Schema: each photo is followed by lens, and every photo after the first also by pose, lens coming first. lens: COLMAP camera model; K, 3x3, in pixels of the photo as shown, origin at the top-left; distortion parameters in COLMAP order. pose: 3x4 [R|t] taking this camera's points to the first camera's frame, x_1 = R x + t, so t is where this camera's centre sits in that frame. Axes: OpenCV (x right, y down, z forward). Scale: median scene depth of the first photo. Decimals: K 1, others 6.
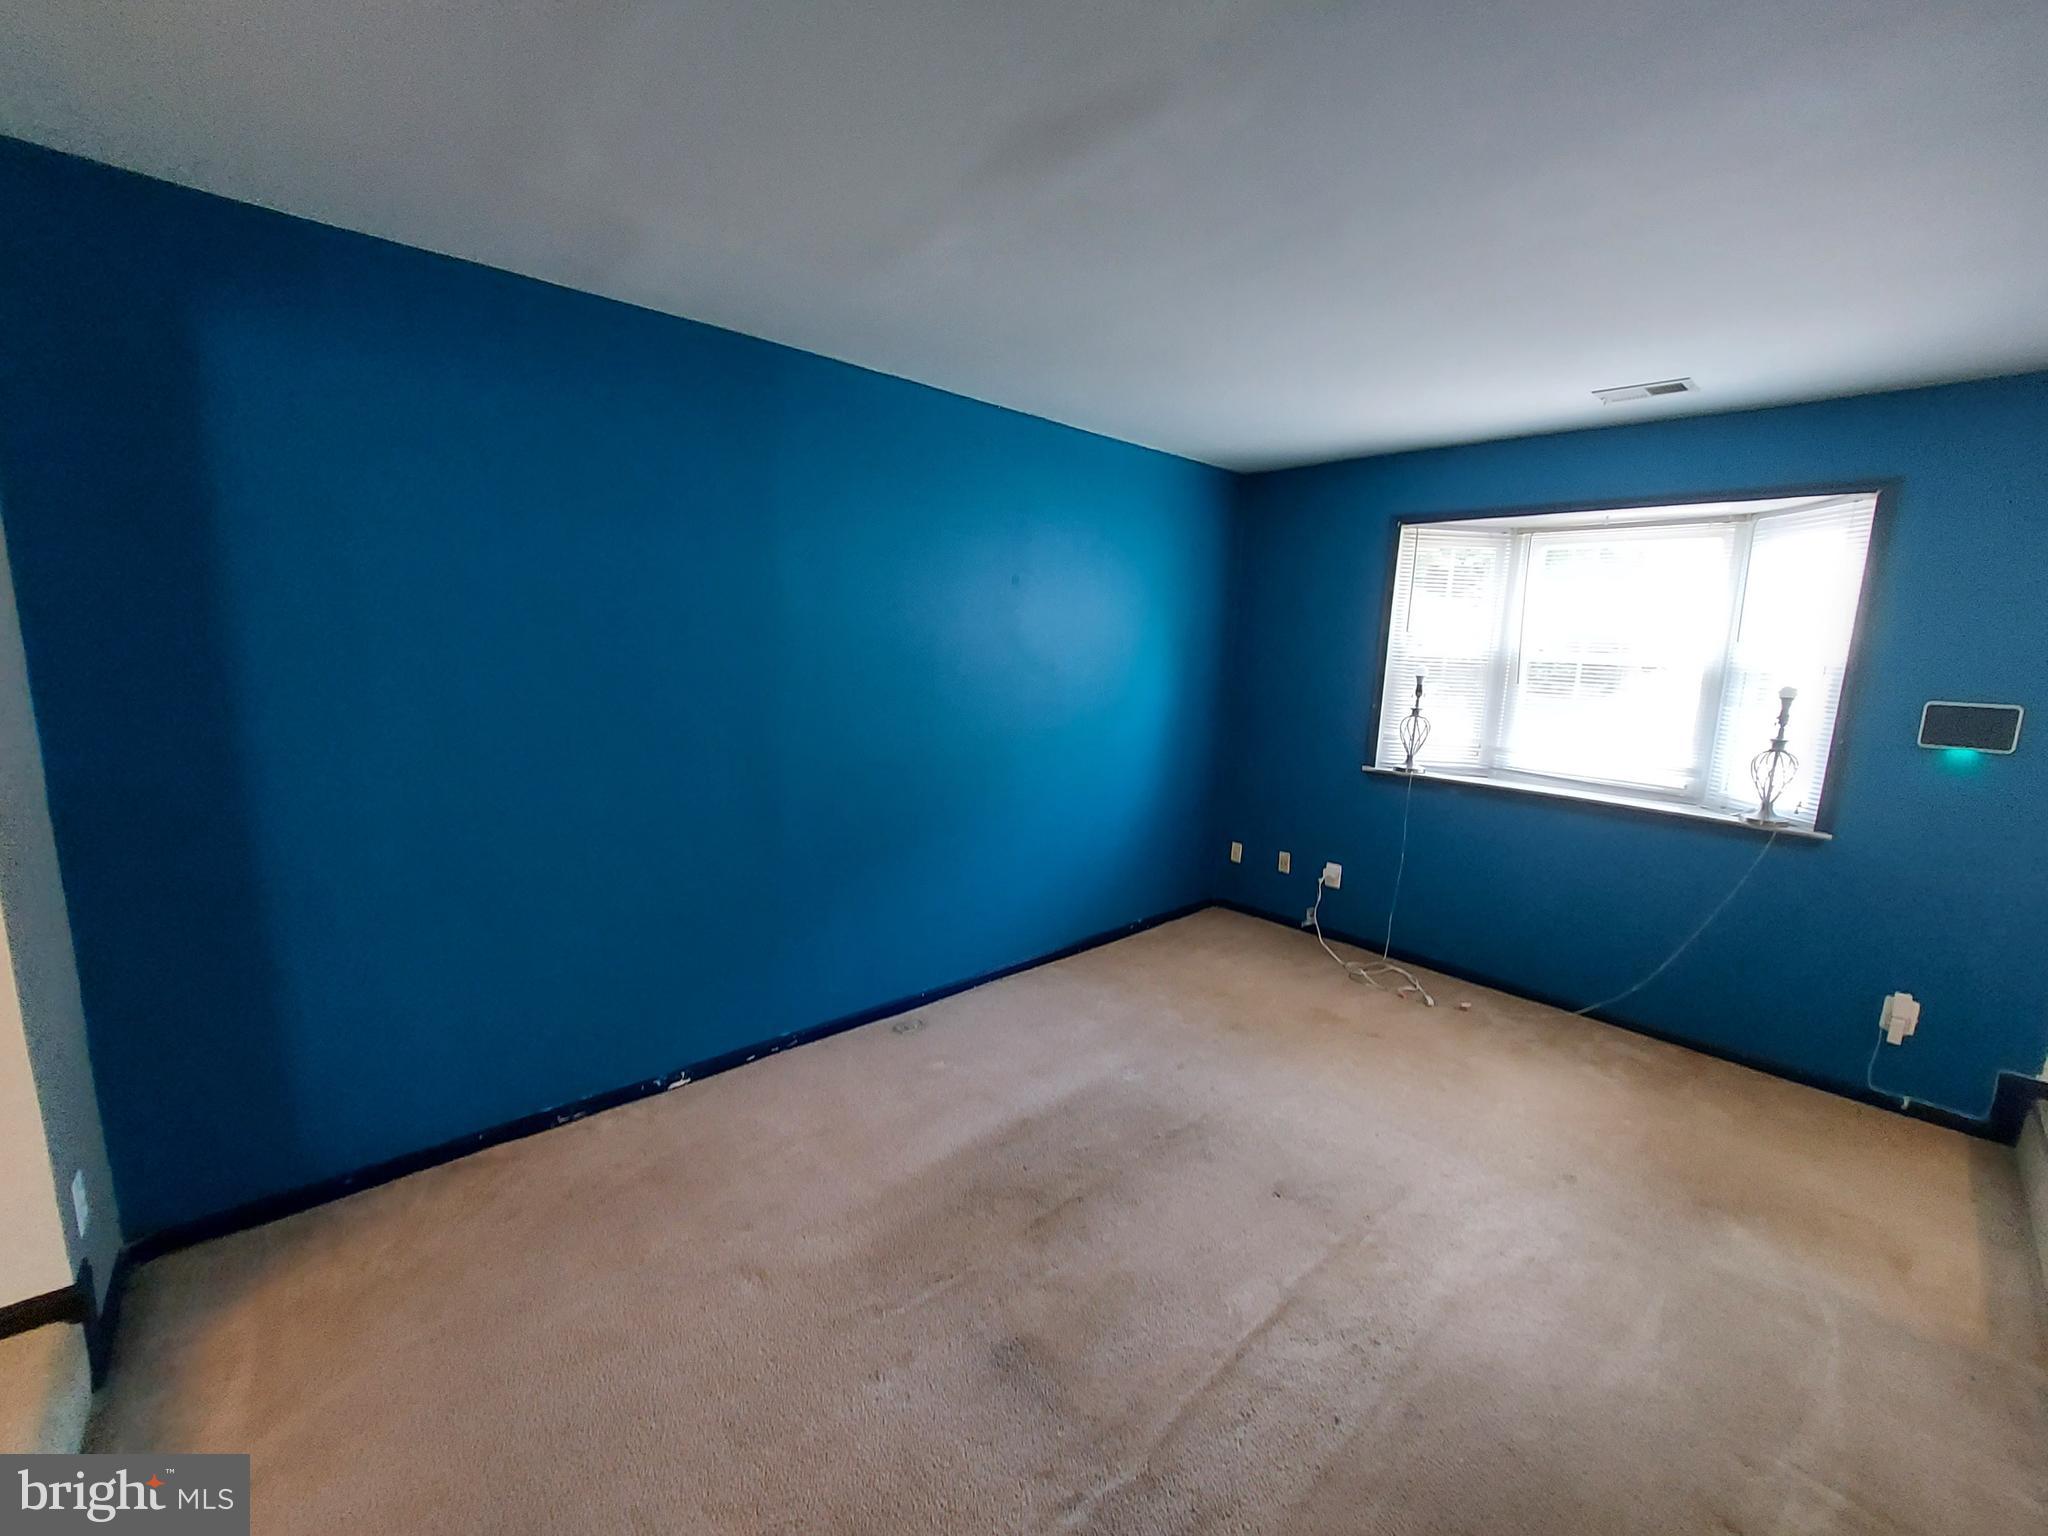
lens RADIAL K [[827.3, 0, 1028.9], [0, 827.3, 770.0], [0, 0, 1]] dist [-0.022178, 0.004528]
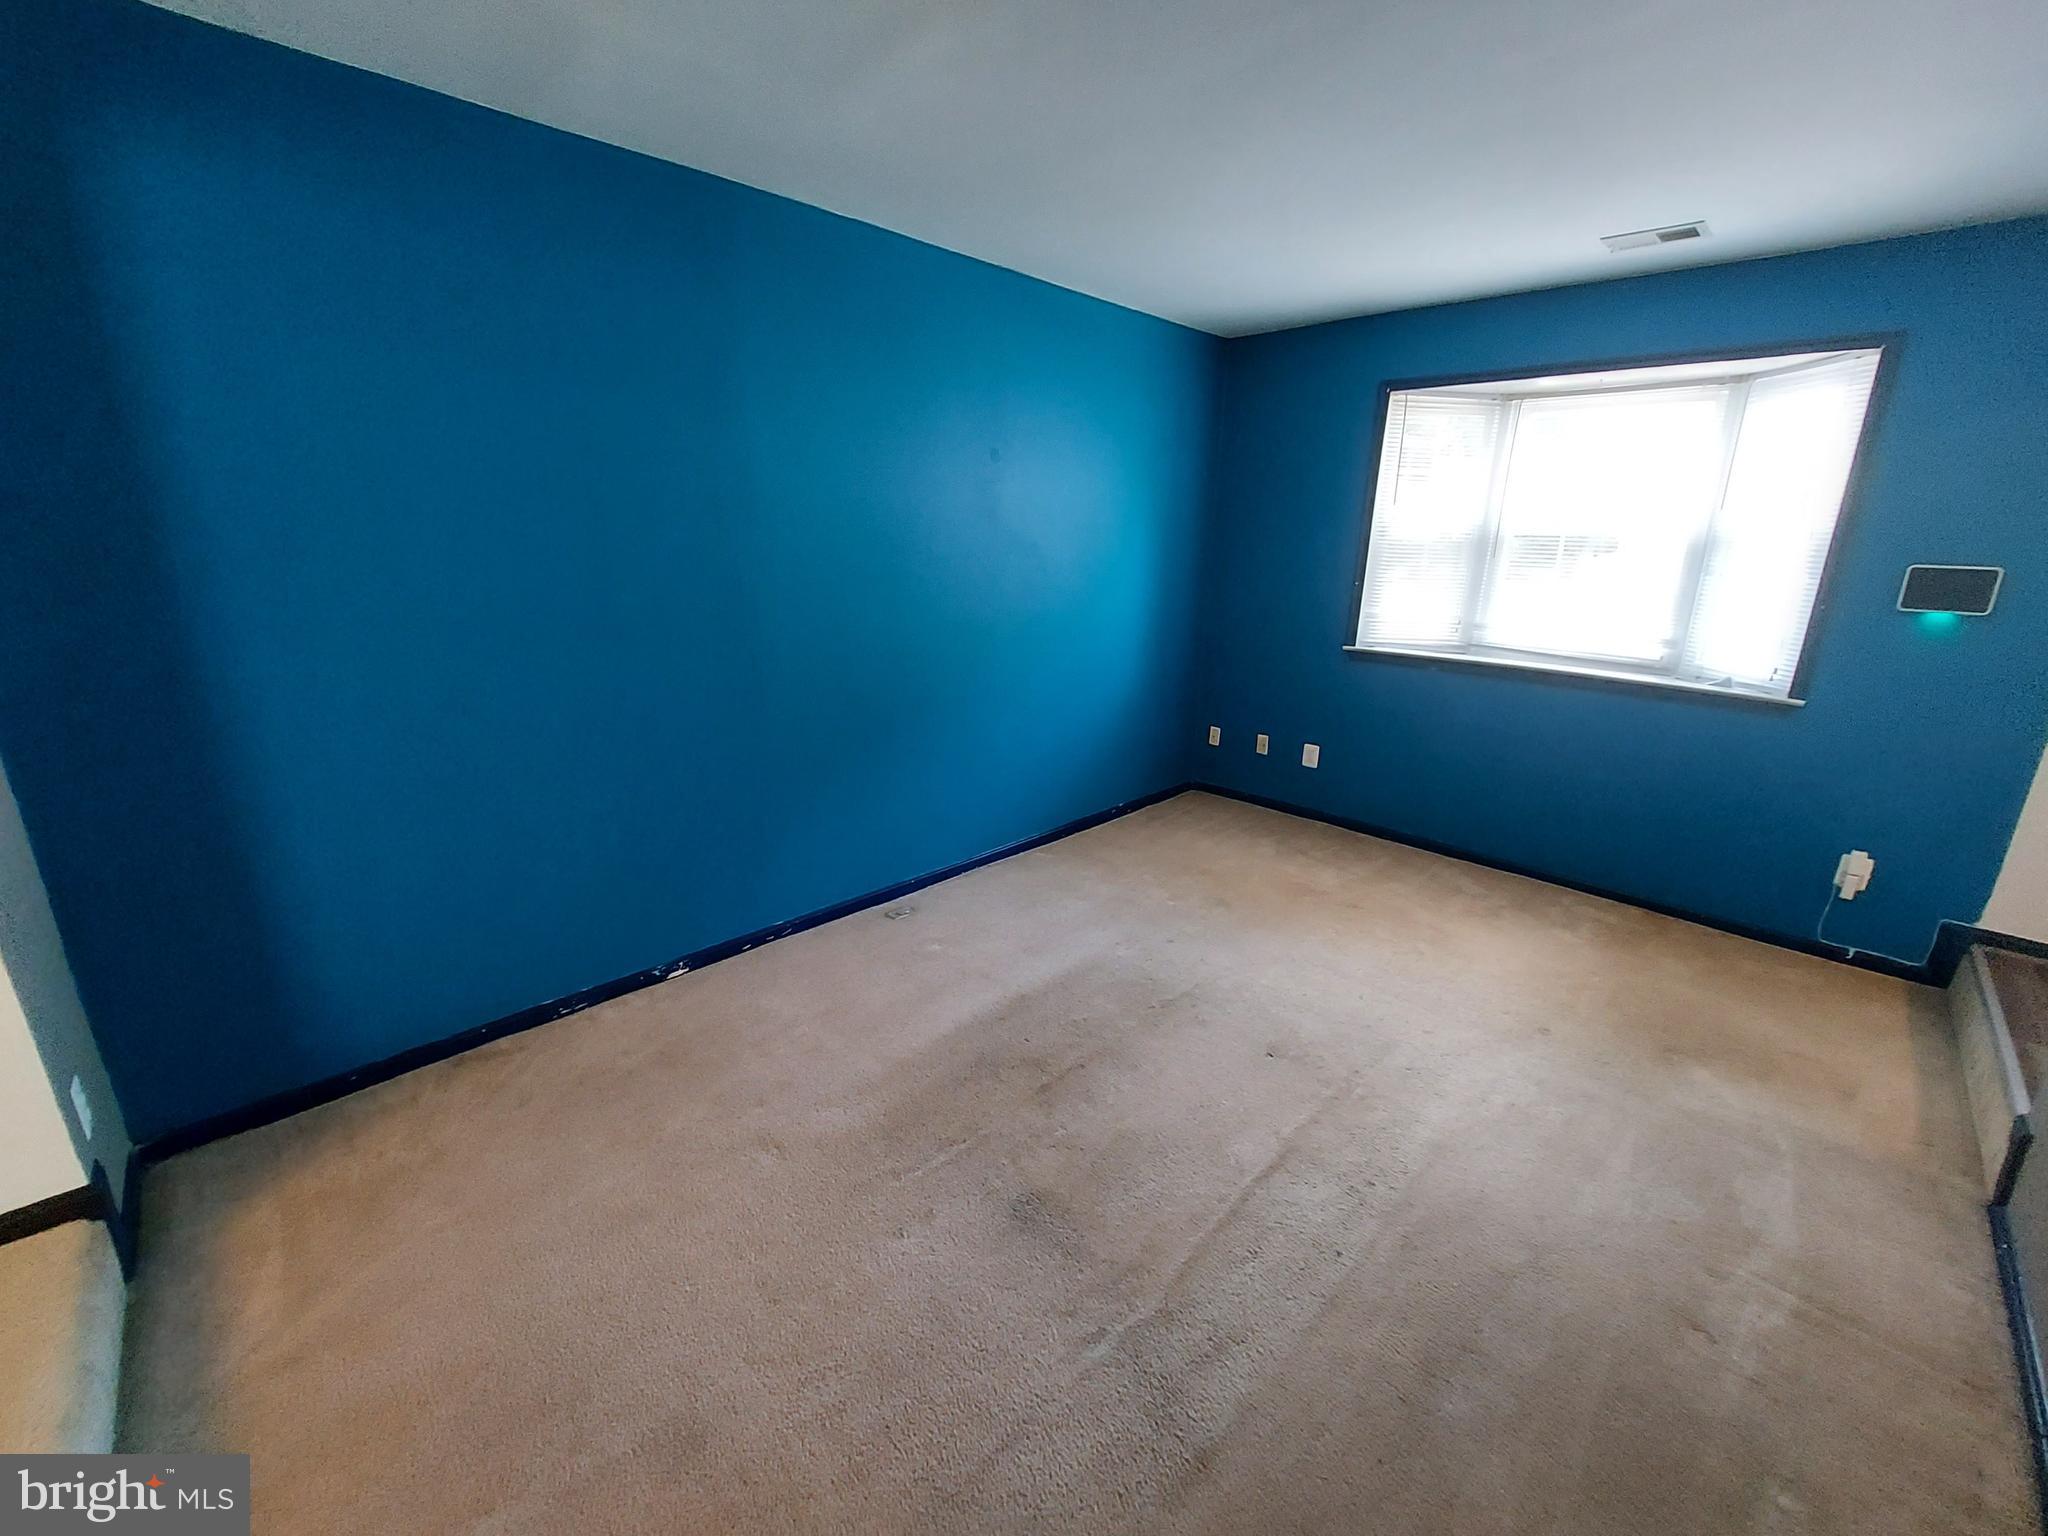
lens RADIAL K [[814.6, 0, 1019.9], [0, 814.6, 763.7], [0, 0, 1]] dist [-0.012343, -0.000516]
pose [[0.999152, -0.026426, 0.031587, -0.032487], [0.022589, 0.992969, 0.116200, 0.020743], [-0.034435, -0.115388, 0.992723, 0.026803]]
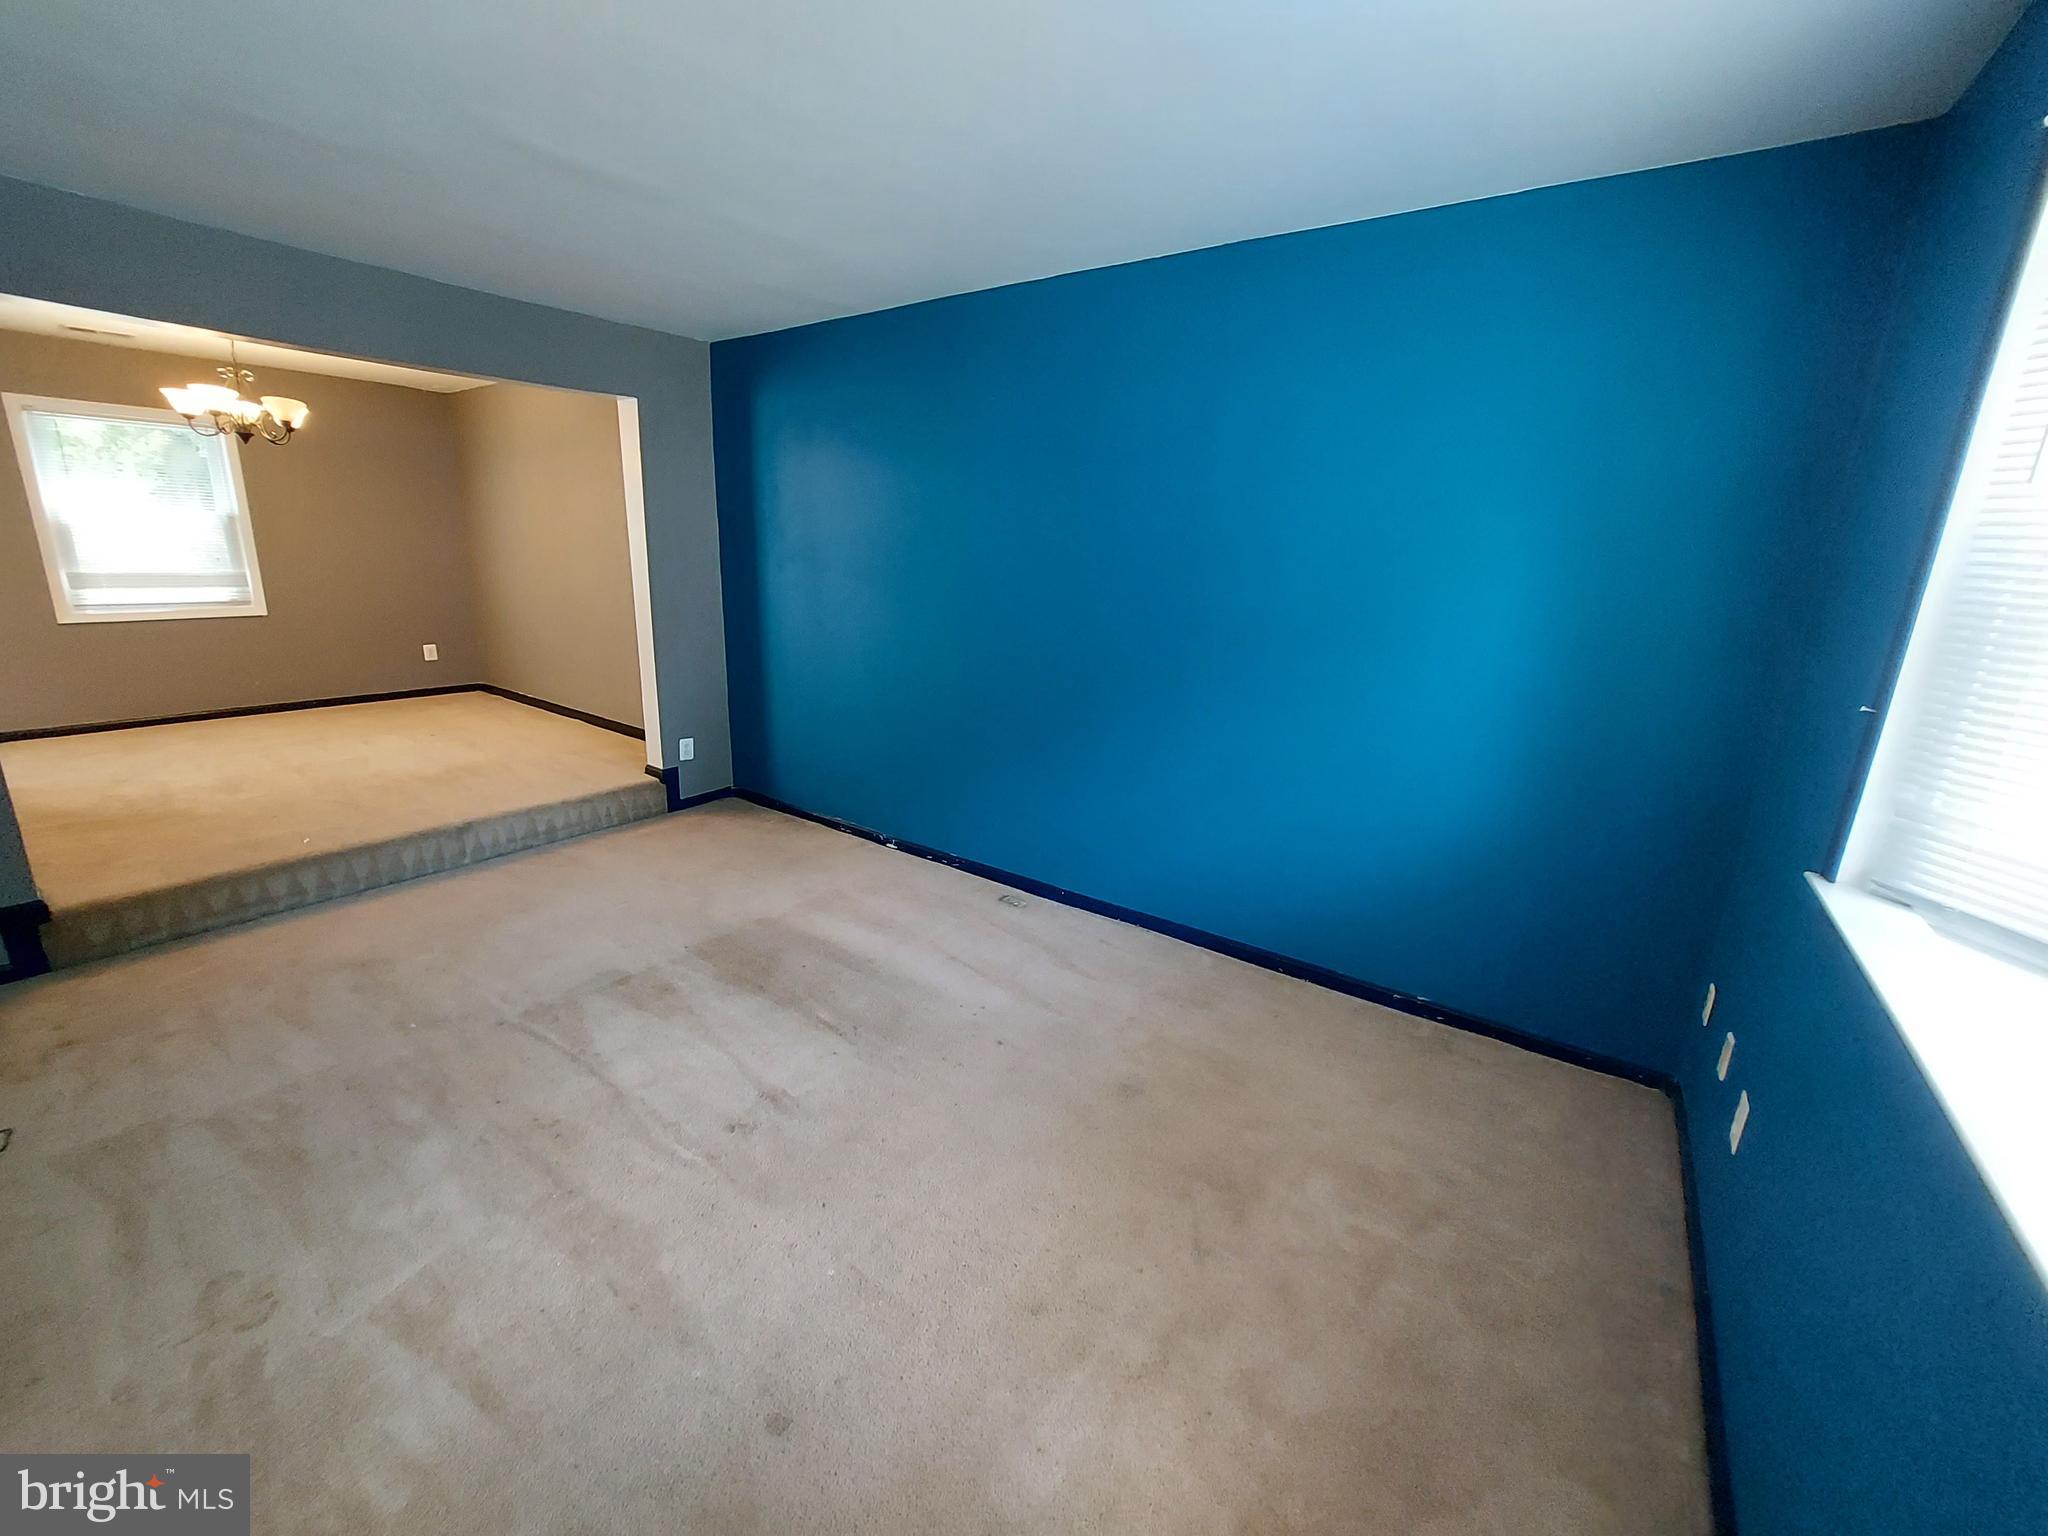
lens RADIAL K [[814.6, 0, 1019.9], [0, 814.6, 763.7], [0, 0, 1]] dist [-0.012343, -0.000516]
pose [[0.199653, 0.219394, -0.954989, 1.037911], [-0.185455, 0.965457, 0.183027, -0.082032], [0.962156, 0.140566, 0.233444, 0.880184]]
